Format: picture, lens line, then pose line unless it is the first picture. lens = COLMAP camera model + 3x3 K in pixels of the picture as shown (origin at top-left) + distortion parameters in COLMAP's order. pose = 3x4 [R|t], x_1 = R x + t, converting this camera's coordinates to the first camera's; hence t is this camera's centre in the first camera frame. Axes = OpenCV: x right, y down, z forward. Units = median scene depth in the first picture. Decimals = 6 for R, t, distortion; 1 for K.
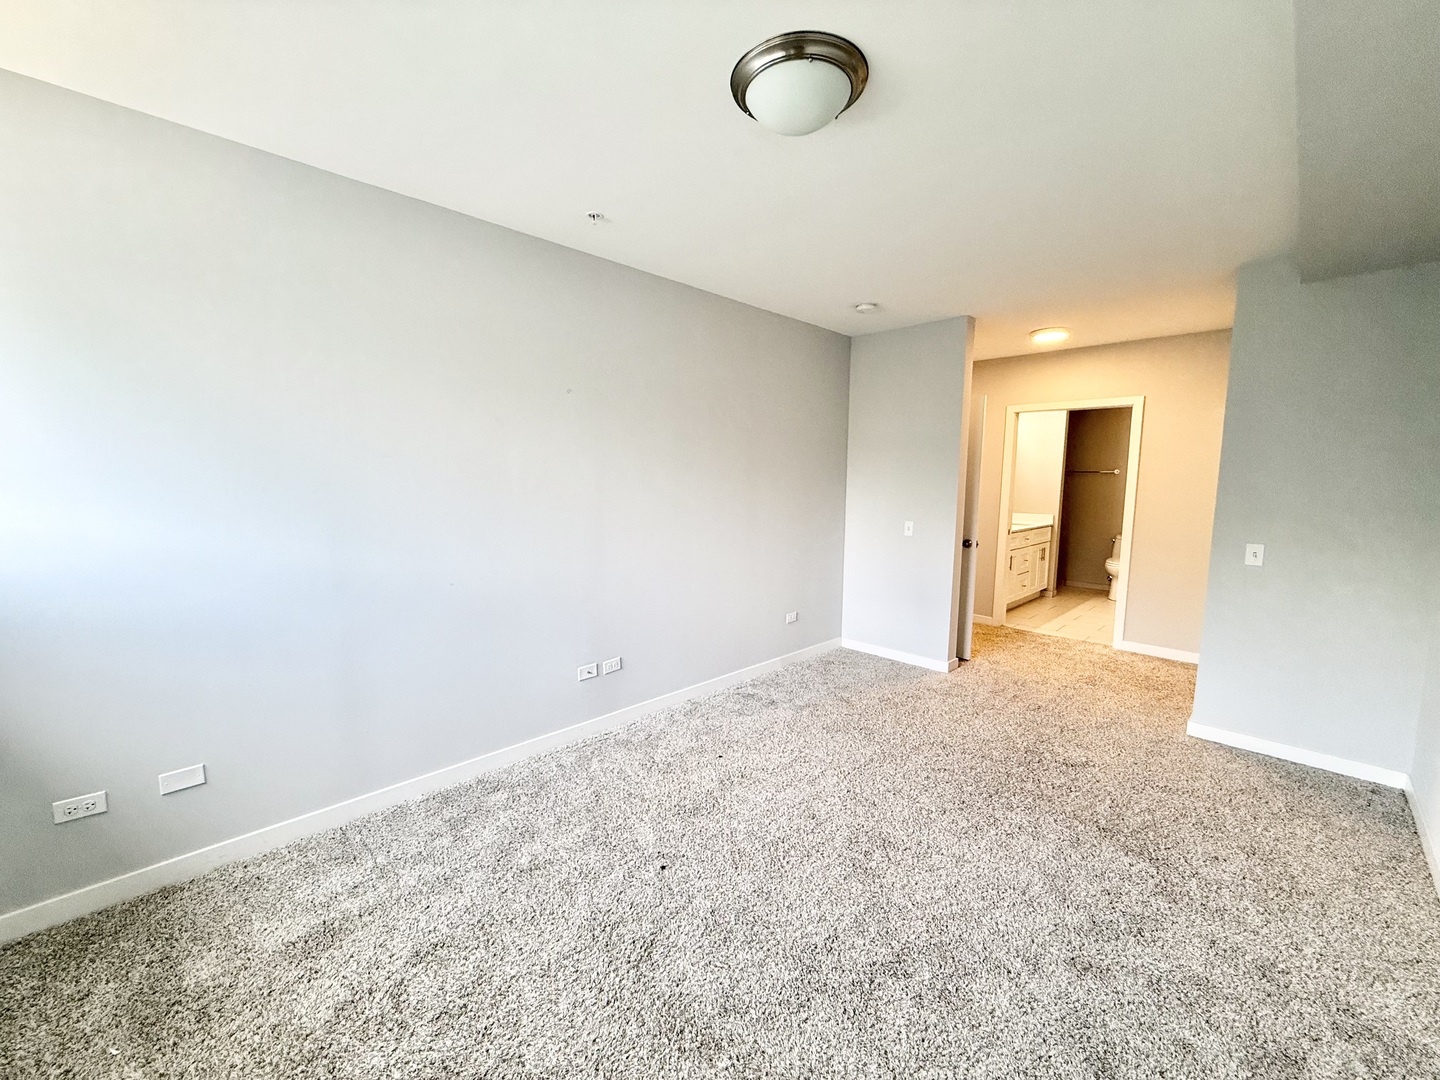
lens RADIAL K [[572.9, 0, 713.8], [0, 572.9, 539.1], [0, 0, 1]] dist [0.000222, -0.000091]
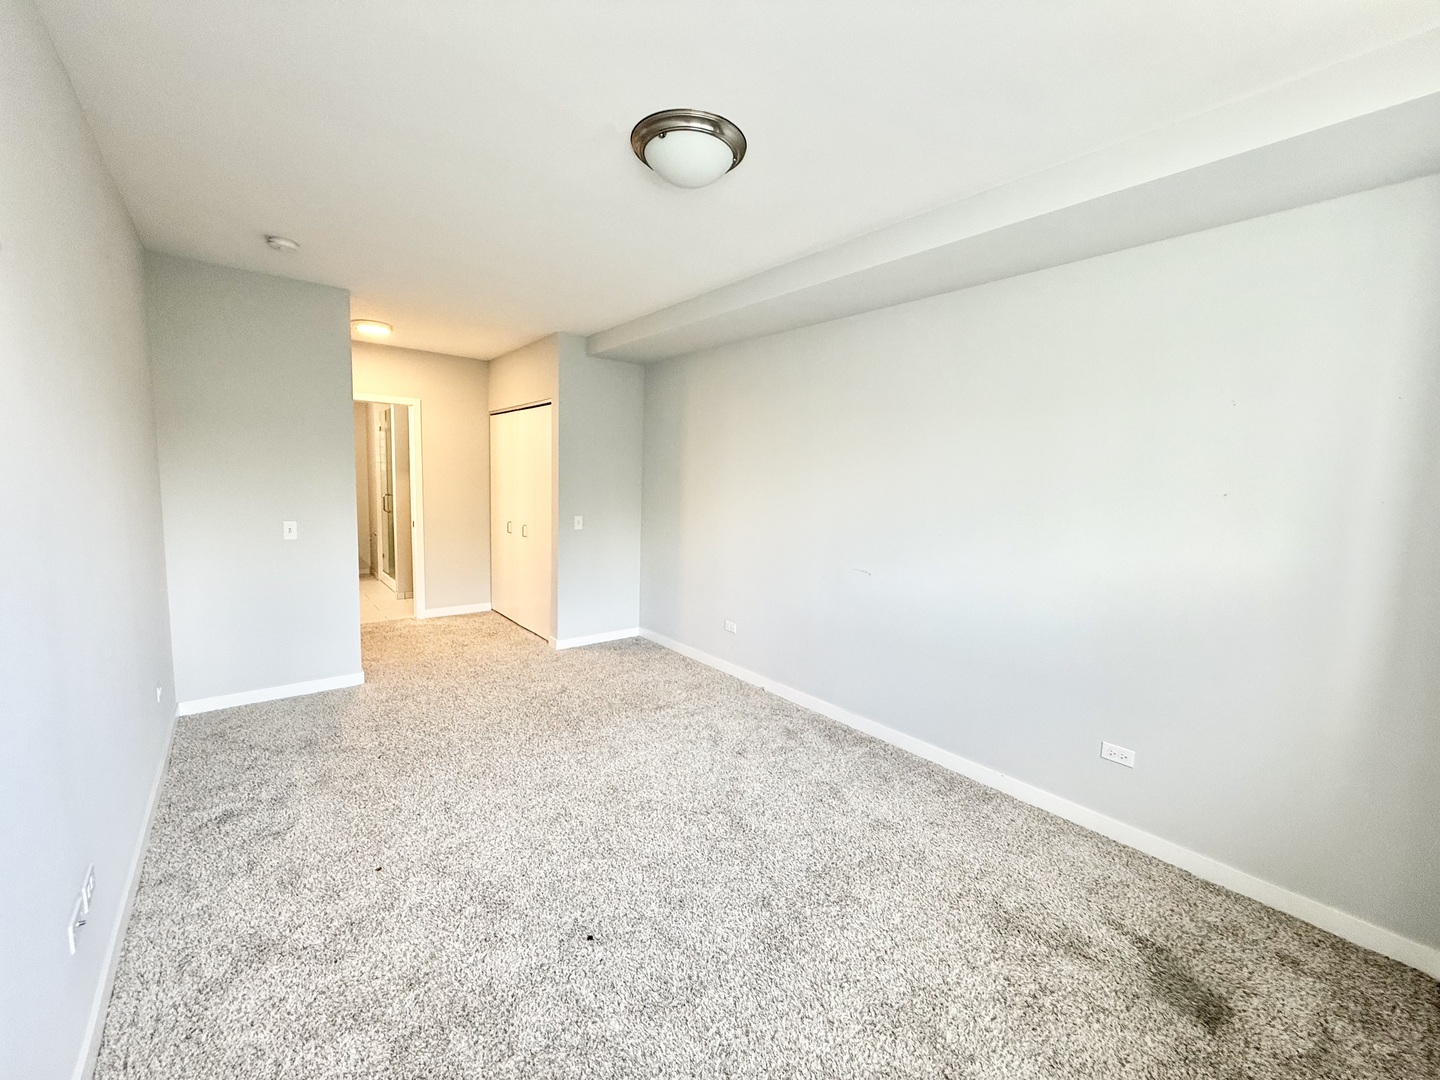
lens RADIAL K [[572.9, 0, 713.8], [0, 572.9, 539.1], [0, 0, 1]] dist [0.000222, -0.000091]
pose [[0.085805, -0.114066, 0.989761, -0.550528], [0.078495, 0.991111, 0.107417, -0.063356], [-0.993215, 0.068475, 0.093996, 0.444839]]
